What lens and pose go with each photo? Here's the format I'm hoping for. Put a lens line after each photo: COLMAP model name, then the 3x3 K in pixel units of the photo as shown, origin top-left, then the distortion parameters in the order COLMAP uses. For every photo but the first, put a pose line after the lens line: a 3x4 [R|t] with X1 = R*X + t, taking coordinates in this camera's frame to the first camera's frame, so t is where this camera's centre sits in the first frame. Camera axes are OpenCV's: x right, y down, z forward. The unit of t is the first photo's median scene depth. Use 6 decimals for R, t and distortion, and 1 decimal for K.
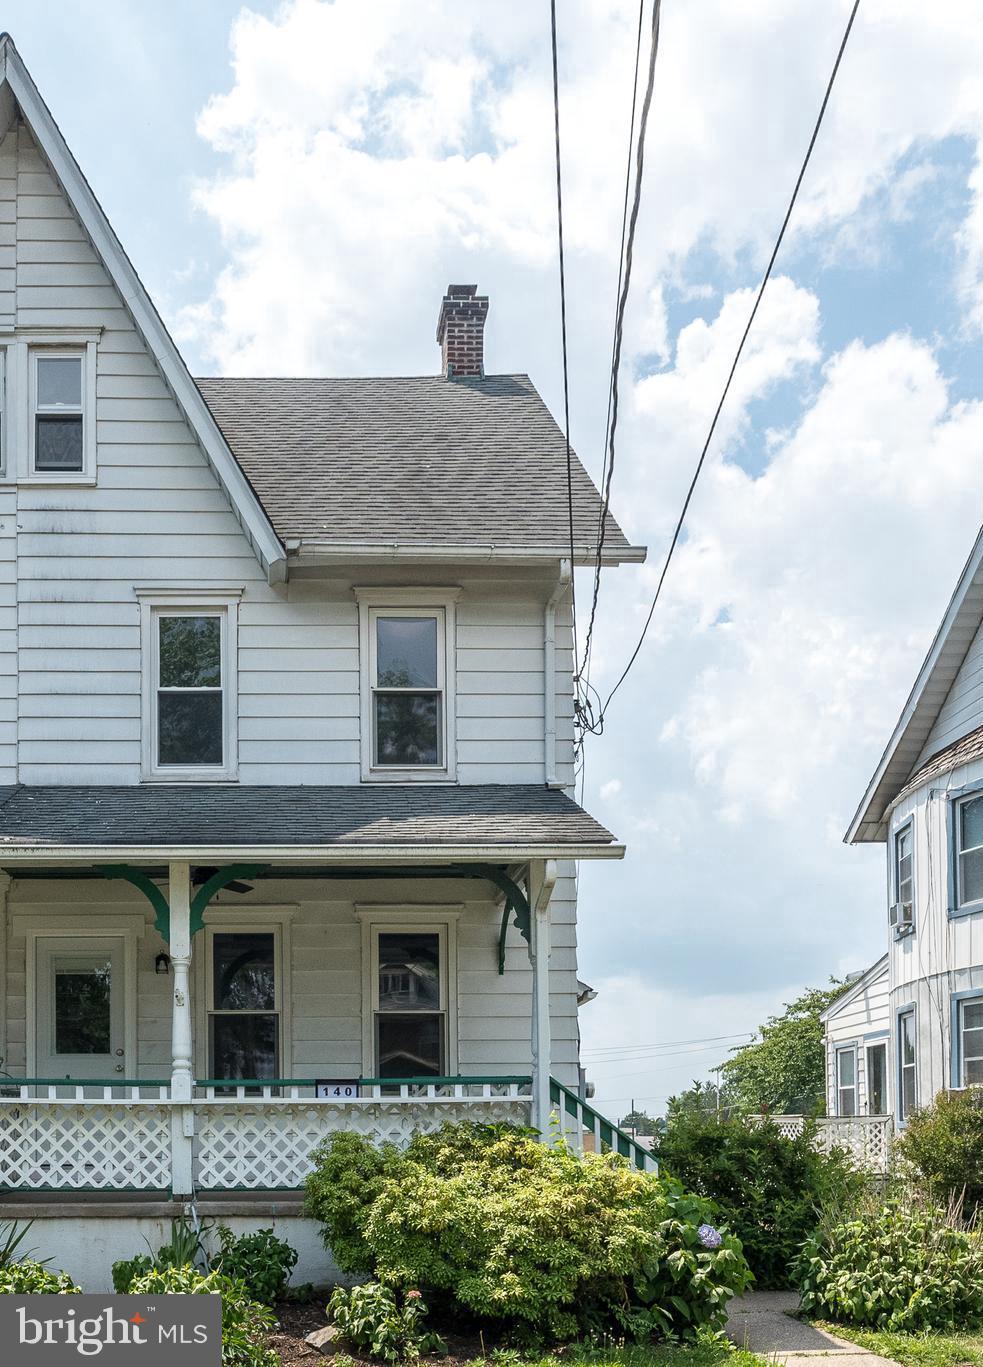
lens RADIAL K [[854.3, 0, 461.9], [0, 854.3, 772.5], [0, 0, 1]] dist [0.011863, -0.005410]
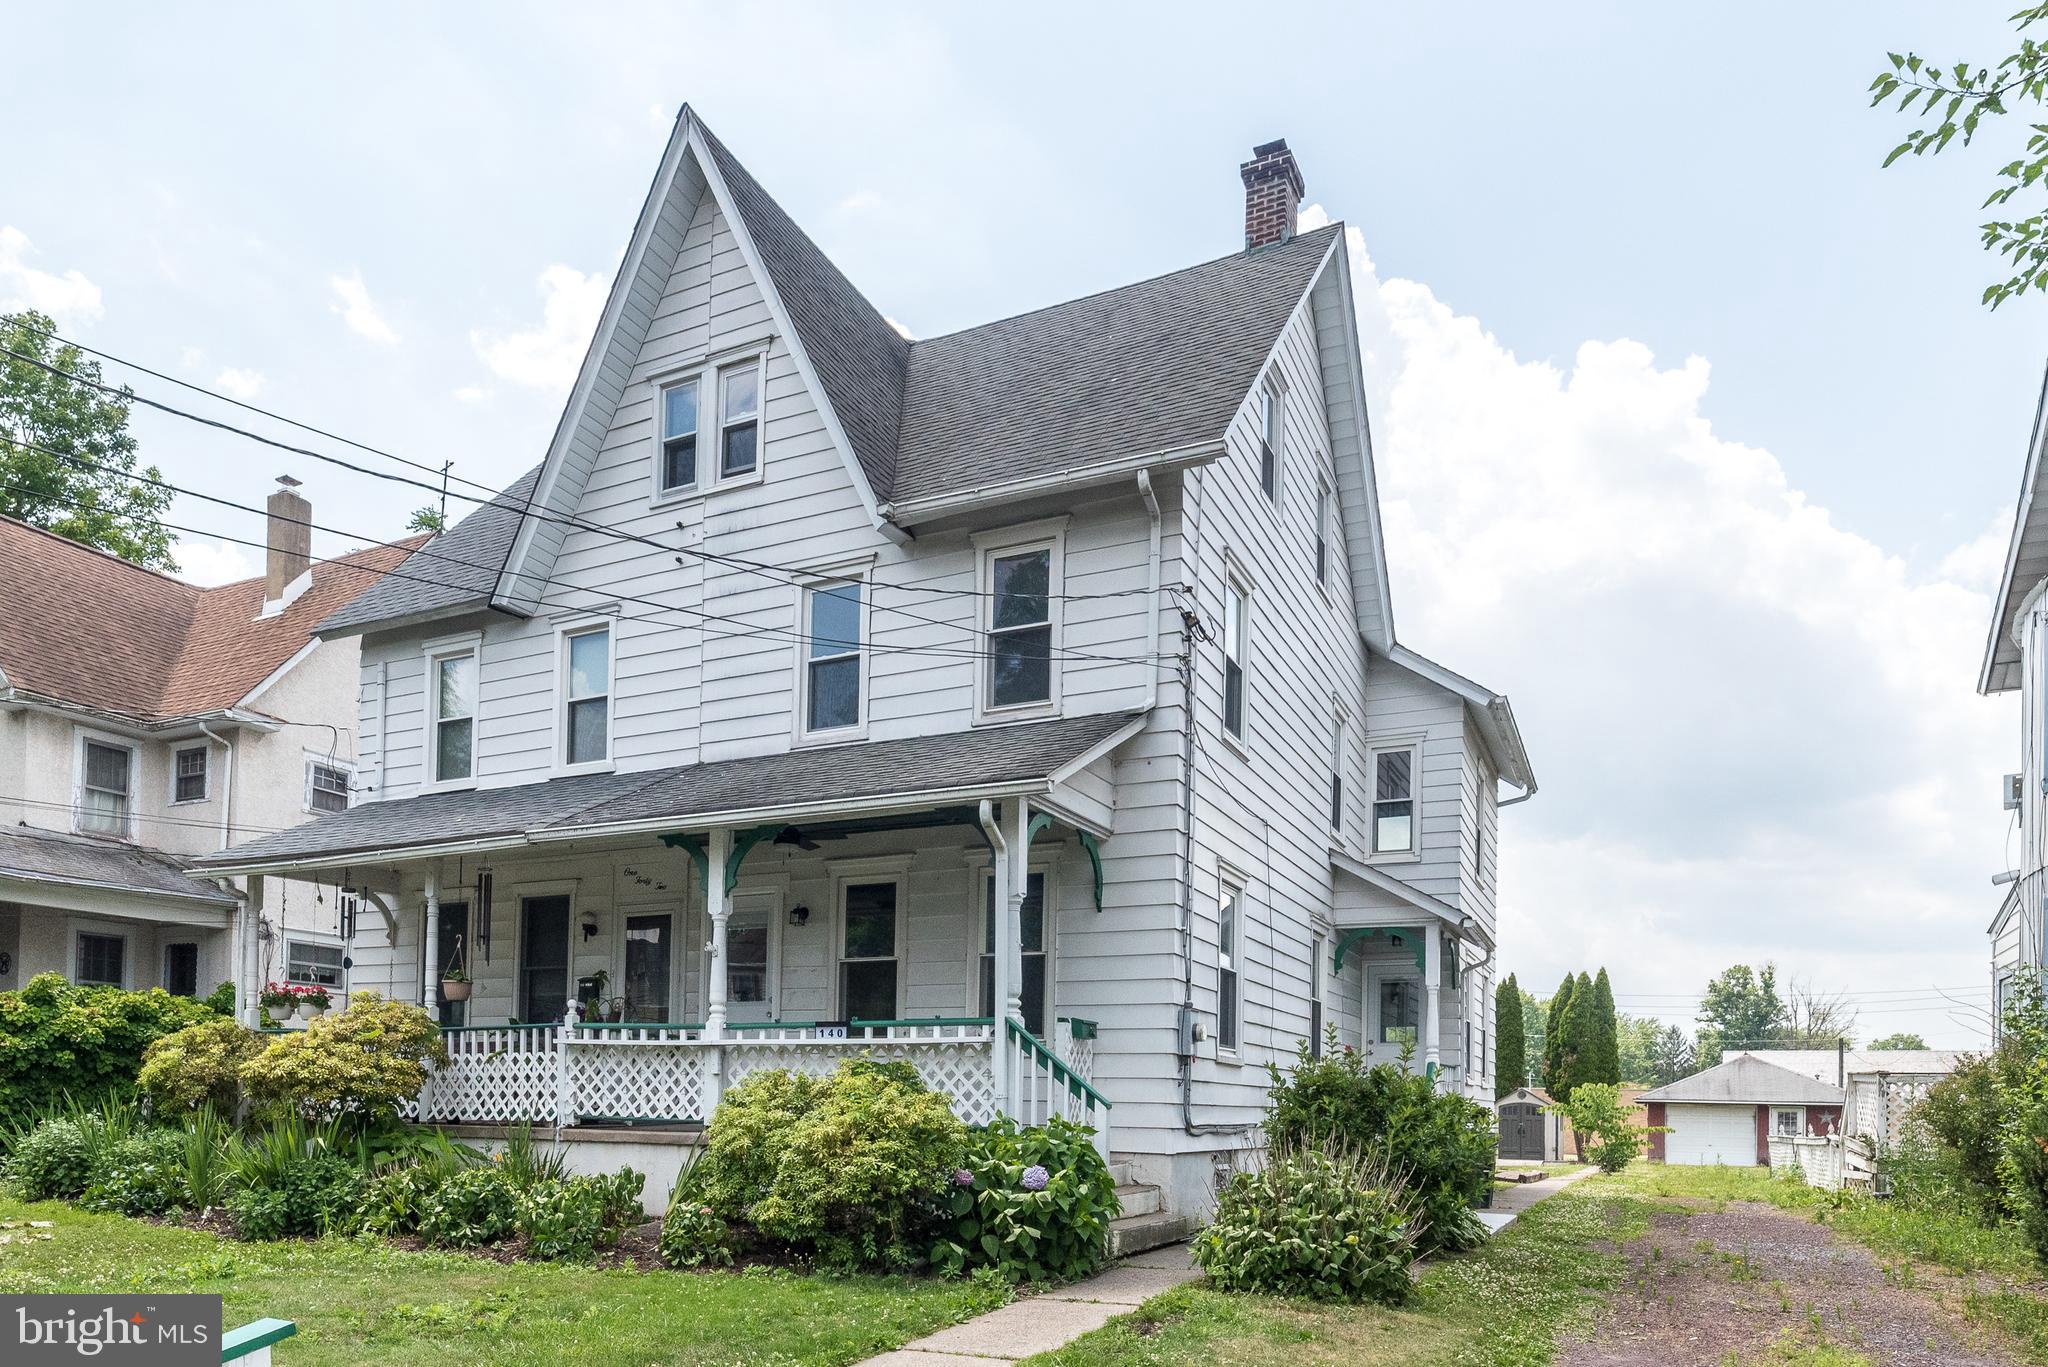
lens RADIAL K [[897.7, 0, 1023.1], [0, 897.7, 683.4], [0, 0, 1]] dist [0.007737, -0.000400]
pose [[0.939935, -0.128607, -0.316201, 0.474851], [0.125046, 0.991647, -0.031619, 0.002286], [0.317626, -0.009820, 0.948165, 0.008782]]
